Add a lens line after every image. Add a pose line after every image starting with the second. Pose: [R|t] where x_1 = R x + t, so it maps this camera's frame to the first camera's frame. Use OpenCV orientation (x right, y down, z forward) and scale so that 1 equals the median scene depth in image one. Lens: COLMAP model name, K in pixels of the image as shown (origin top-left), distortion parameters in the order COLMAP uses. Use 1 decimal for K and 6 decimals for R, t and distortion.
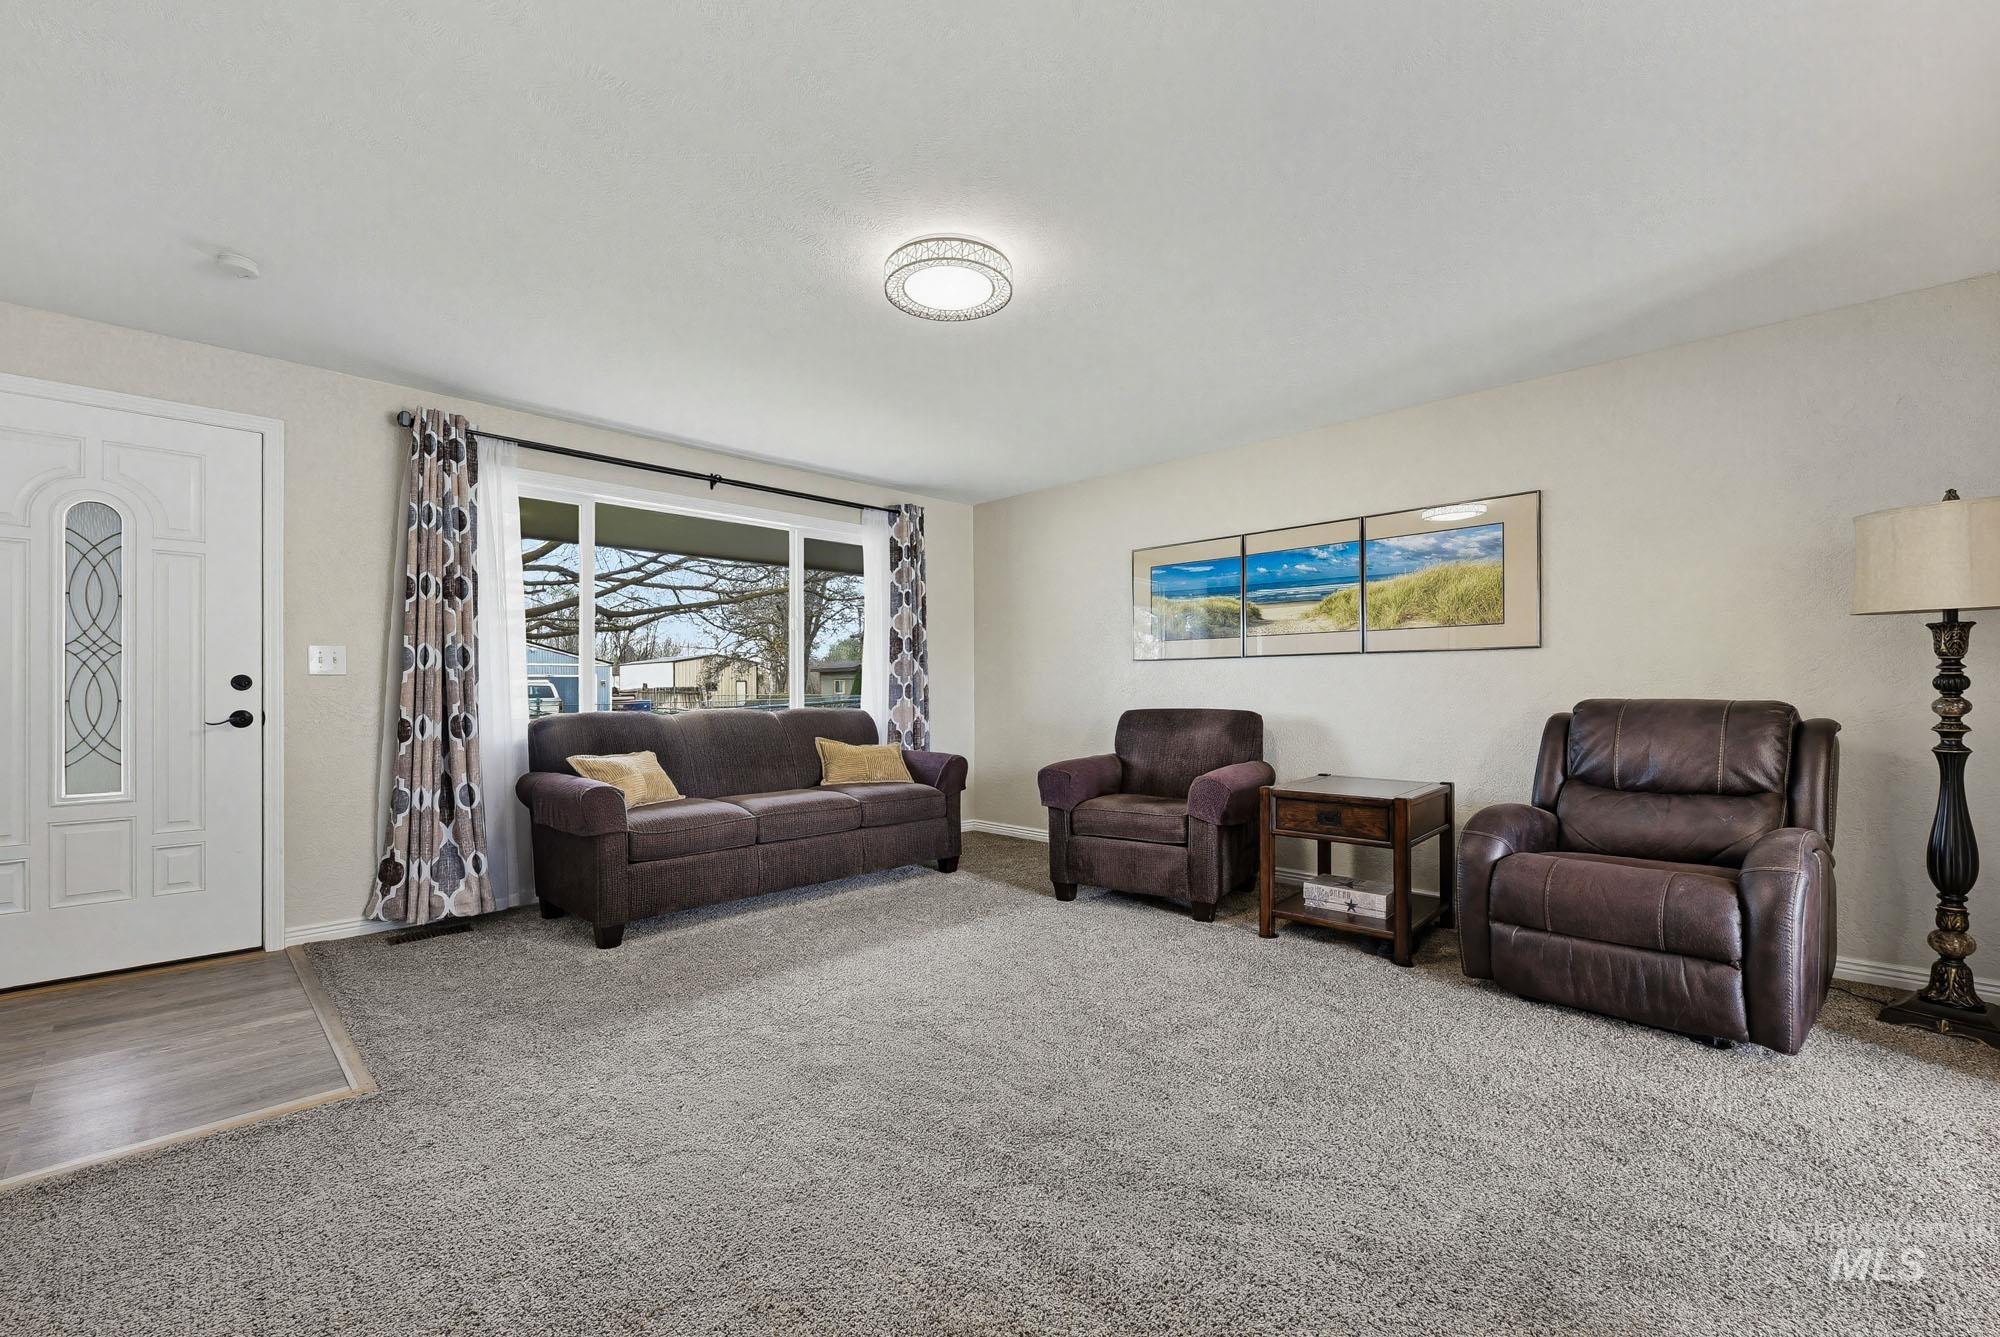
lens RADIAL K [[815.1, 0, 999.1], [0, 815.1, 692.5], [0, 0, 1]] dist [0.001133, 0.000064]
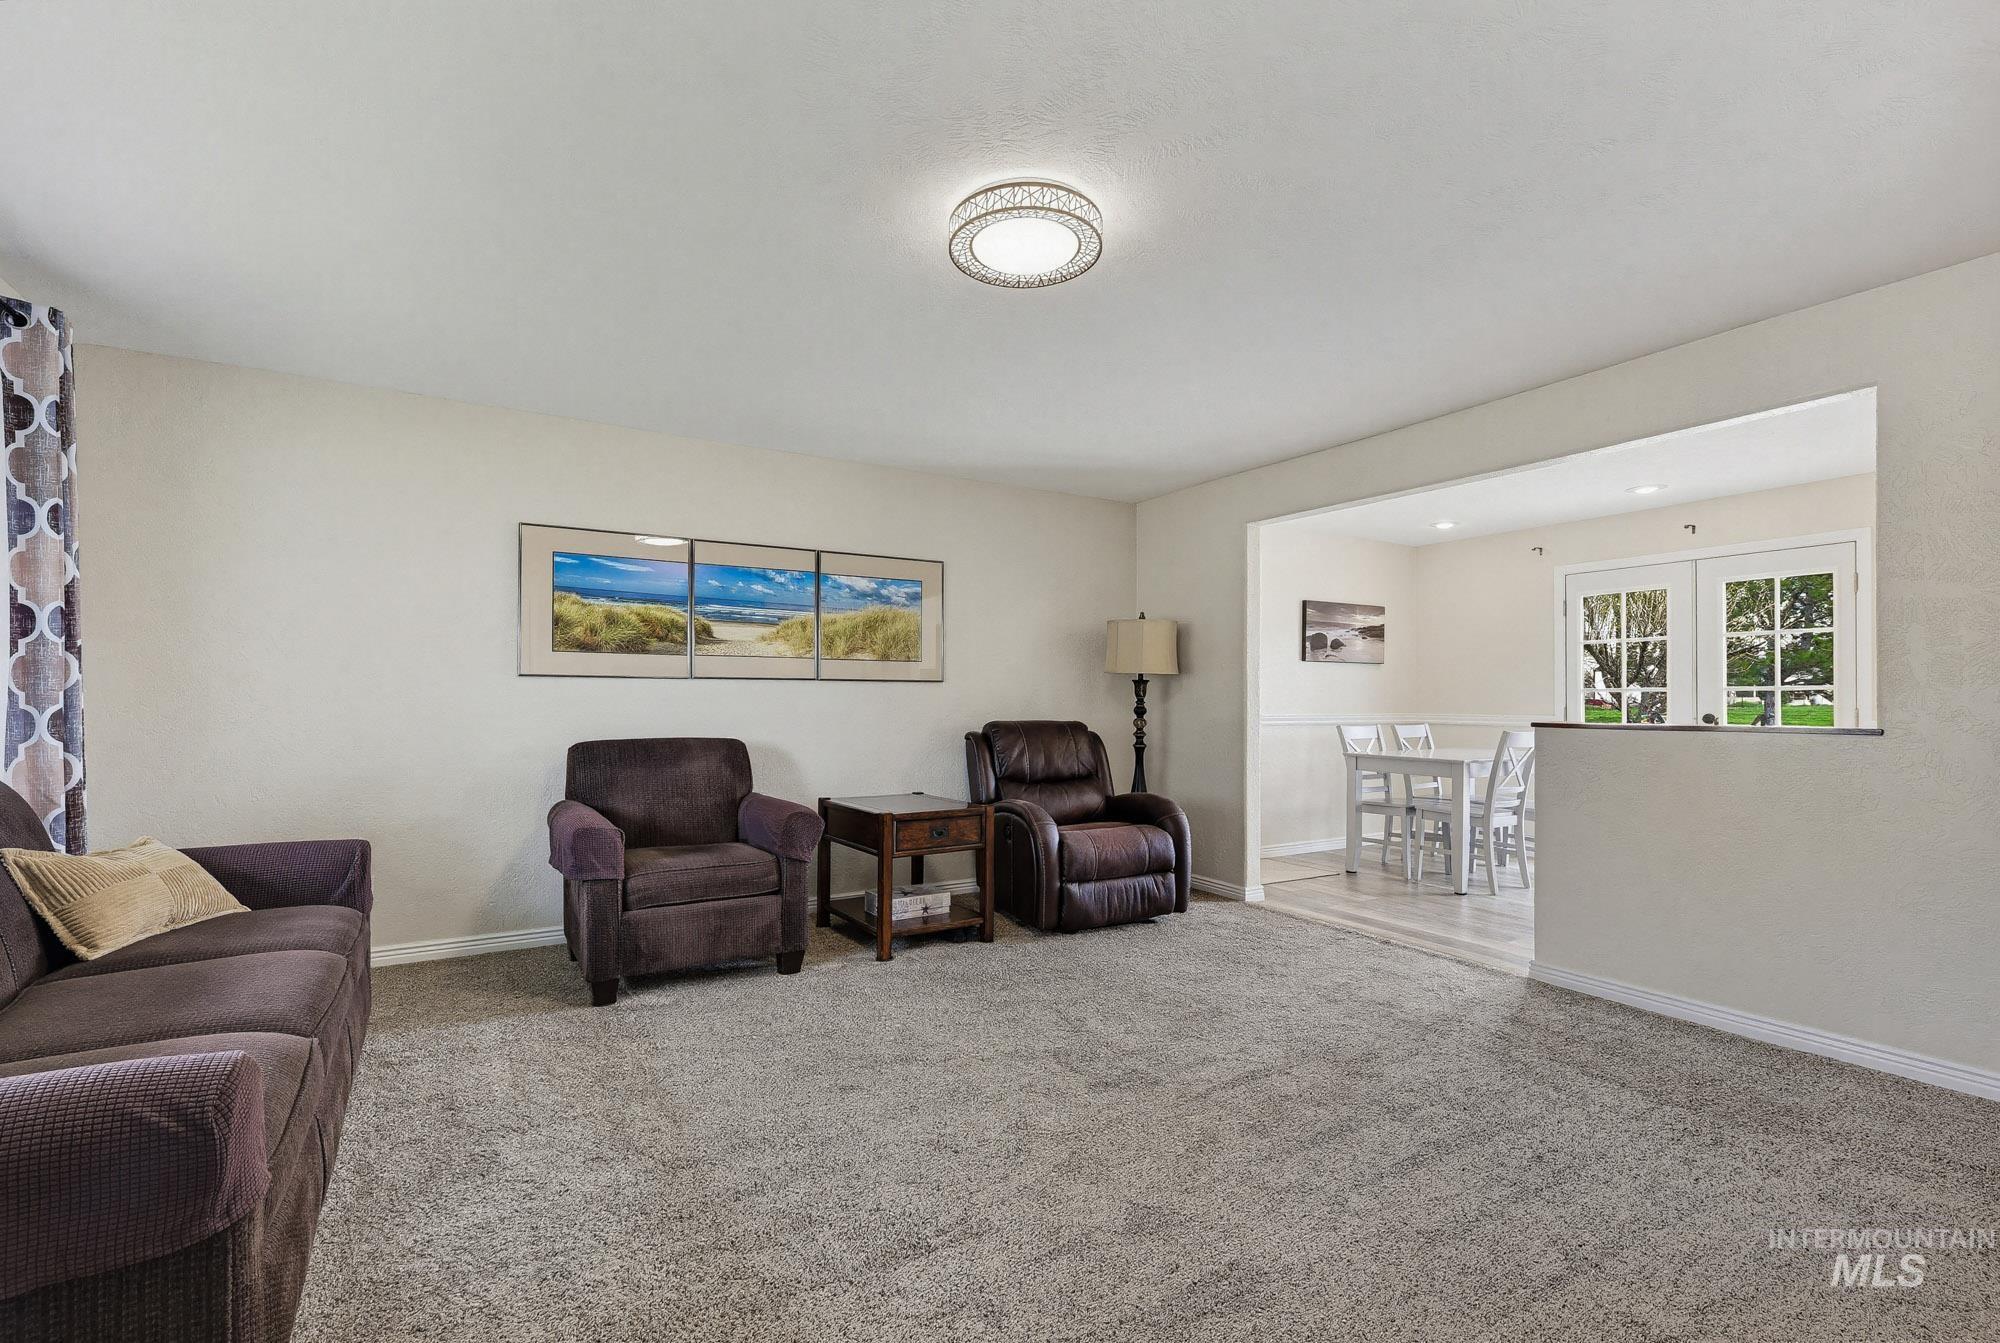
lens RADIAL K [[903.0, 0, 958.0], [0, 903.0, 700.0], [0, 0, 1]] dist [0.002867, 0.000390]
pose [[0.261614, 0.003552, 0.965166, -0.635863], [0.000447, 0.999993, -0.003801, -0.018275], [-0.965172, 0.001426, 0.261611, 0.527329]]
